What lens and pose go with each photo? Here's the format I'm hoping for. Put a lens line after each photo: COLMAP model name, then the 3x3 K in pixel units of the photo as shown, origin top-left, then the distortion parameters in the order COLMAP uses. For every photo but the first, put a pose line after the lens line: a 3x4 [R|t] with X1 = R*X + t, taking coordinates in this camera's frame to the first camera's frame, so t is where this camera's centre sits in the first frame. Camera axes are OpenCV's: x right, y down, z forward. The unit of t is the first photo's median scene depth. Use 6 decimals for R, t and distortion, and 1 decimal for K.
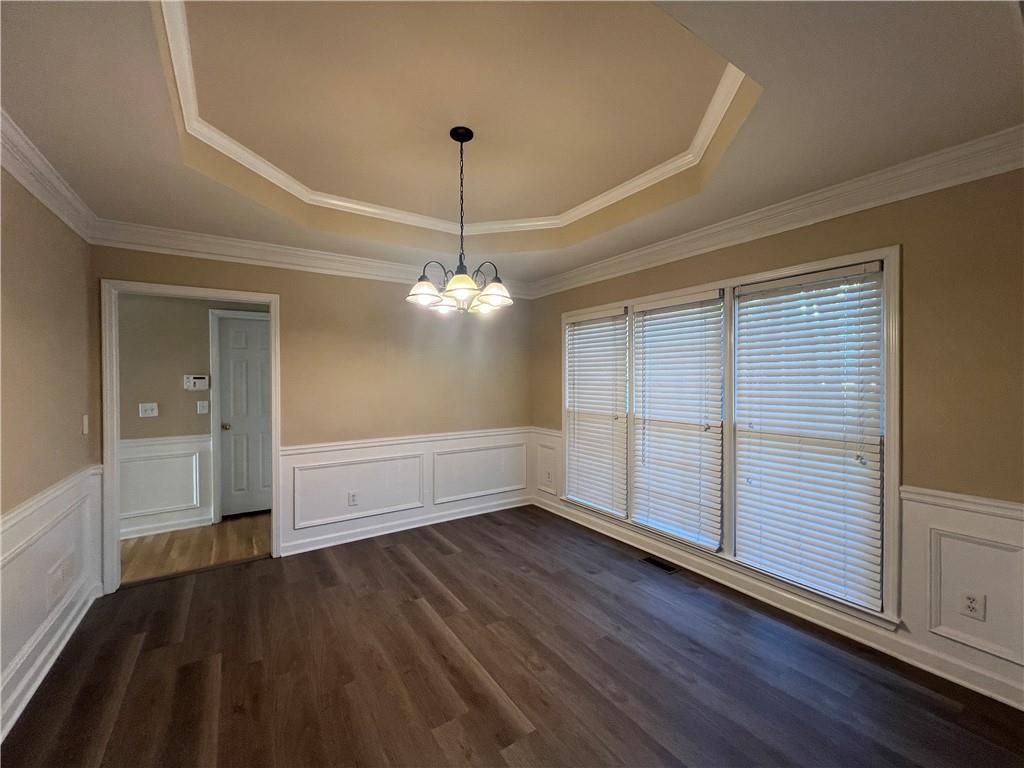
lens RADIAL K [[409.5, 0, 508.4], [0, 409.5, 380.5], [0, 0, 1]] dist [-0.001083, 0.000432]
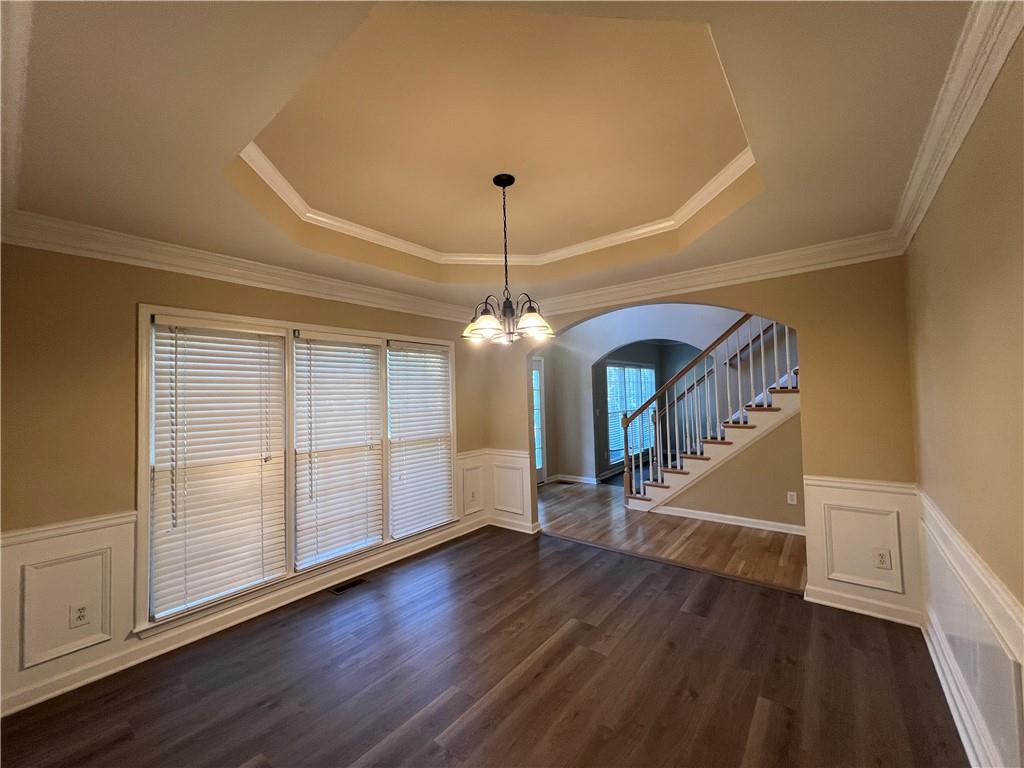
lens RADIAL K [[409.5, 0, 508.4], [0, 409.5, 380.5], [0, 0, 1]] dist [-0.001083, 0.000432]
pose [[-0.306623, 0.047945, 0.950623, -0.853460], [0.032232, 0.998681, -0.039972, -0.023011], [-0.951285, 0.018384, -0.307764, 1.014149]]
